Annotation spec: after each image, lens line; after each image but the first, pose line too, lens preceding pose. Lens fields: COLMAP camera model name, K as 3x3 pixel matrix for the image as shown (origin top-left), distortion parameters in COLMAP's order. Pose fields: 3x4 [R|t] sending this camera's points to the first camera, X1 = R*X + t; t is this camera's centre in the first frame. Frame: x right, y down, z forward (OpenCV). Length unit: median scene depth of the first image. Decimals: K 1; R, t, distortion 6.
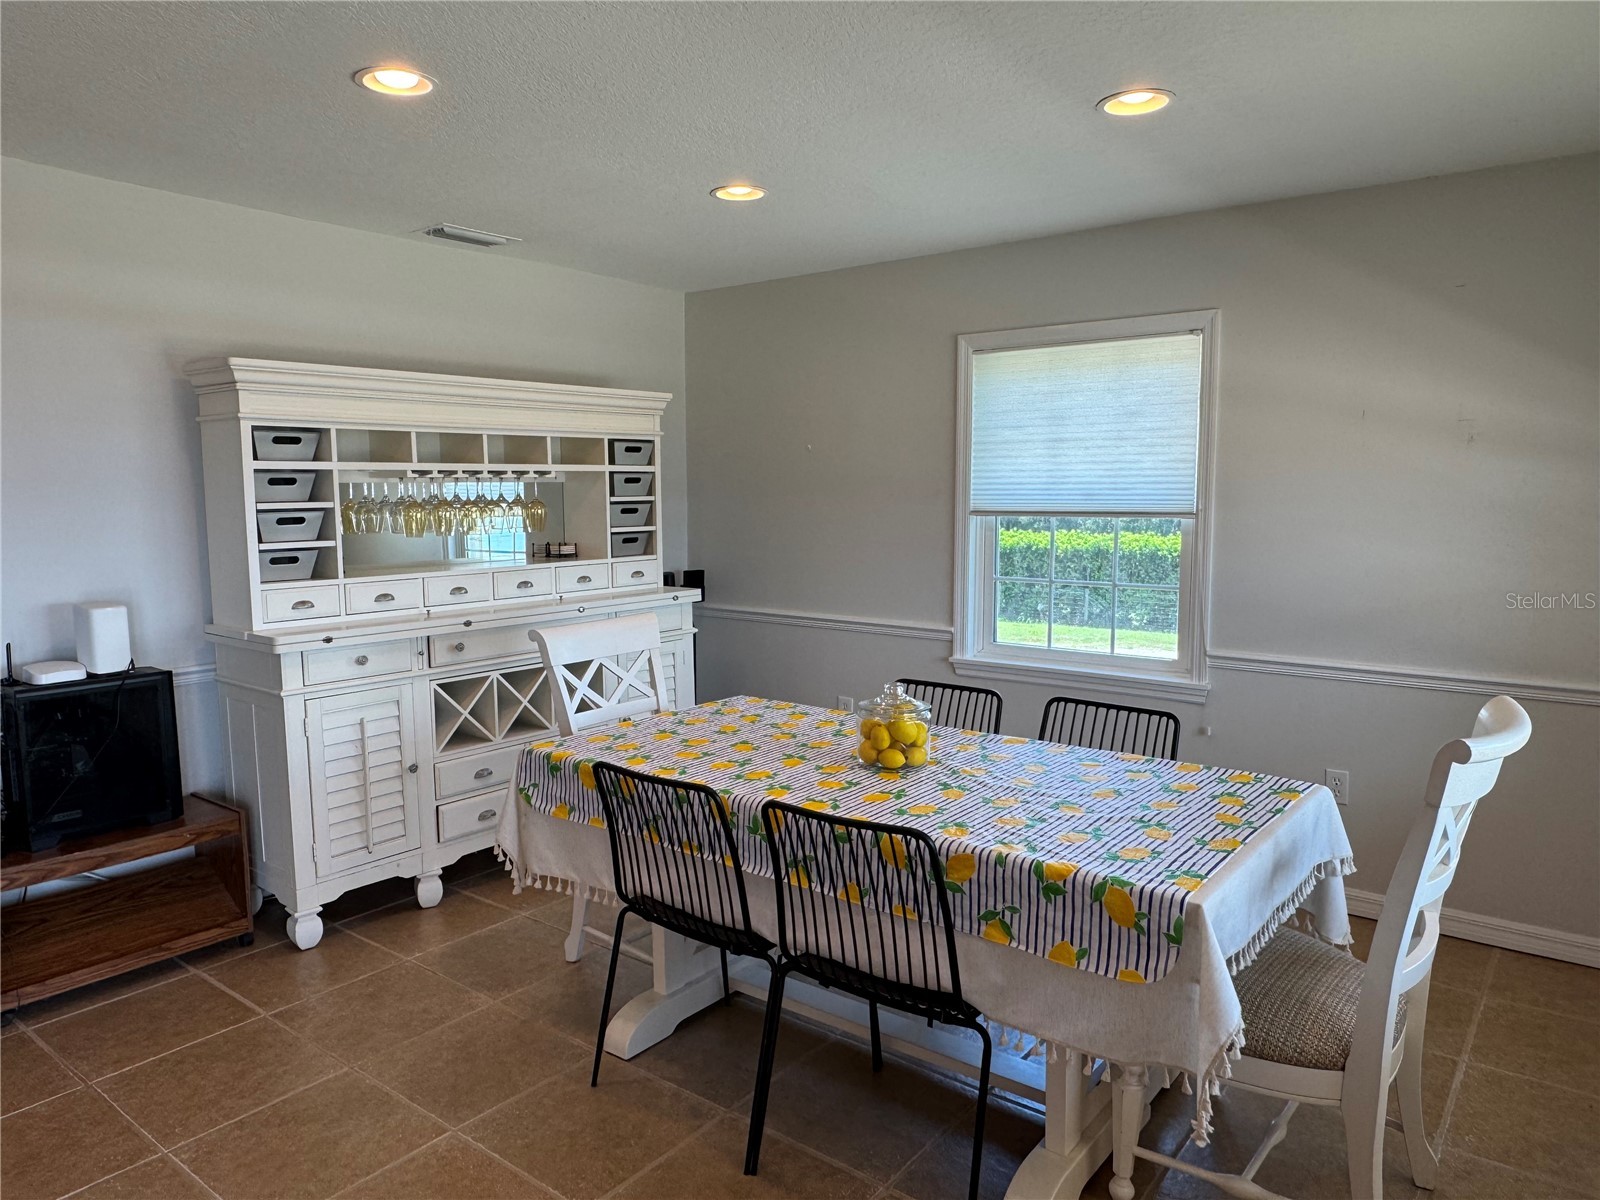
lens RADIAL K [[1112.8, 0, 789.9], [0, 1112.8, 605.7], [0, 0, 1]] dist [0.010633, -0.002802]
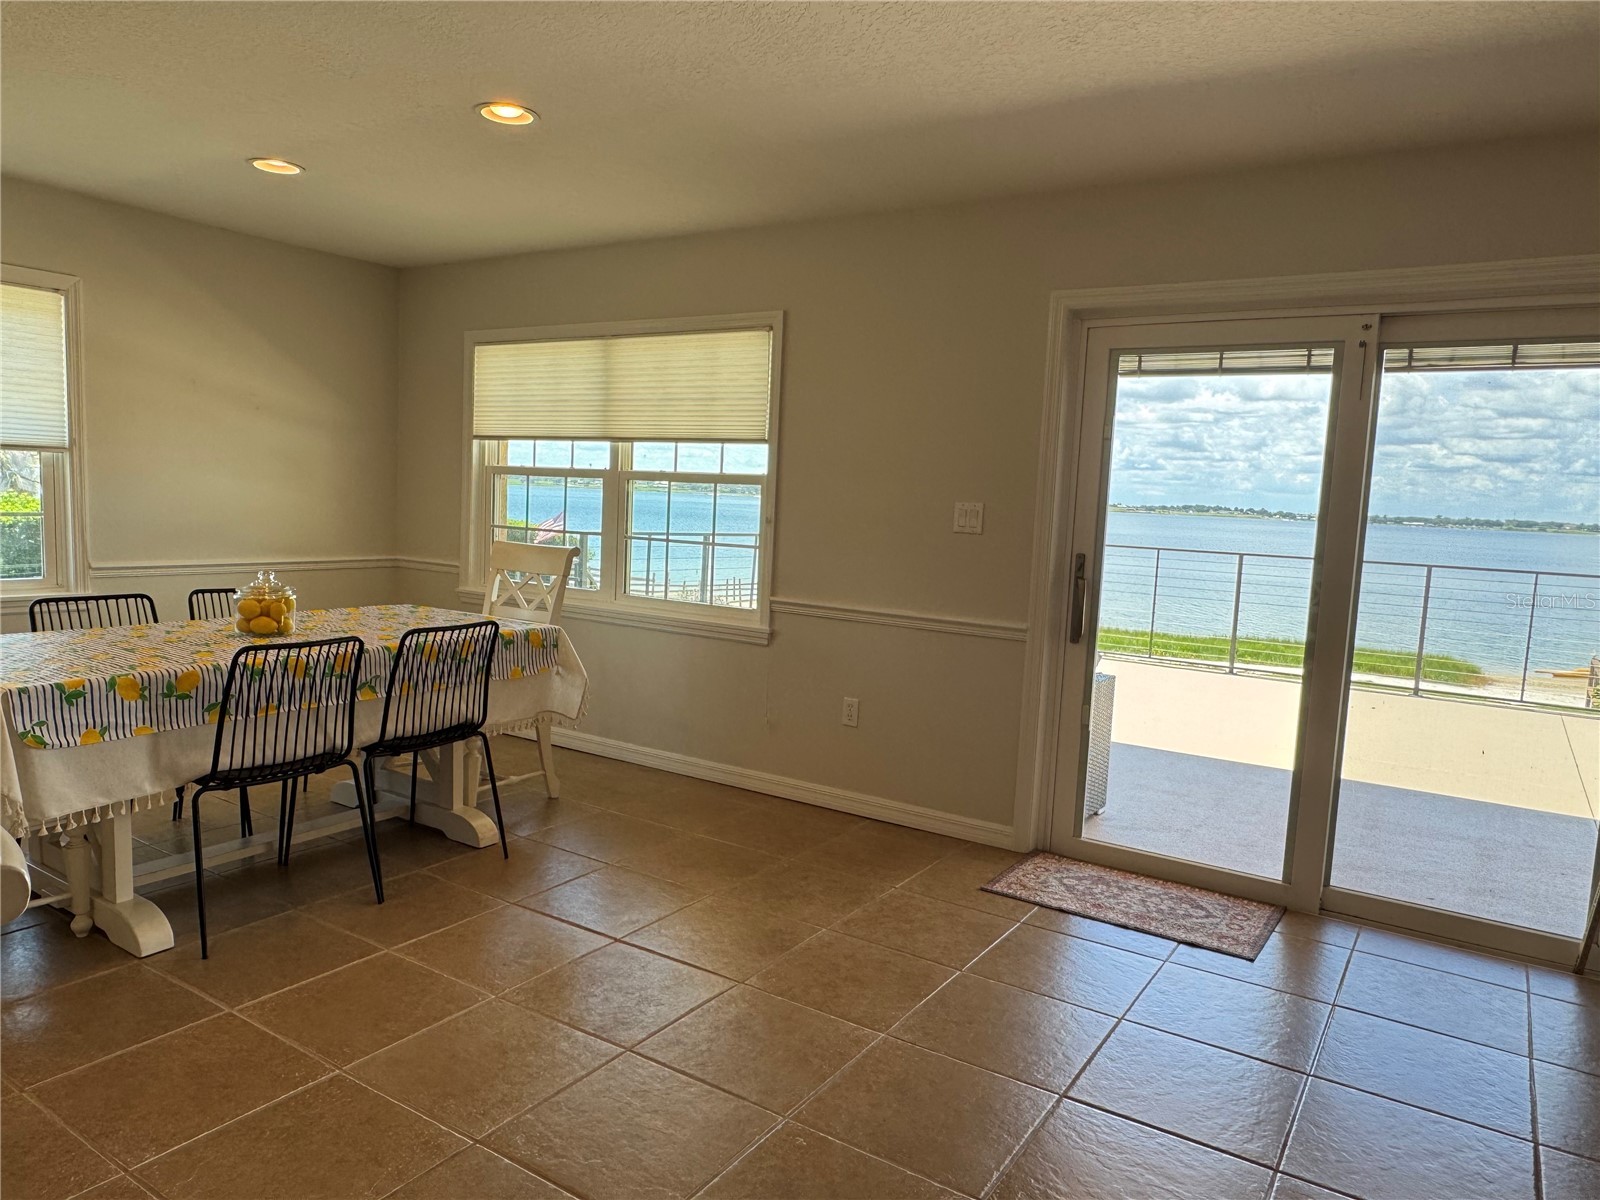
lens RADIAL K [[1112.8, 0, 790.3], [0, 1112.8, 600.3], [0, 0, 1]] dist [0.010633, -0.002802]
pose [[-0.094739, -0.094959, 0.990963, -0.909437], [0.081876, 0.991324, 0.102821, 0.017384], [-0.992129, 0.090877, -0.086142, 0.377107]]
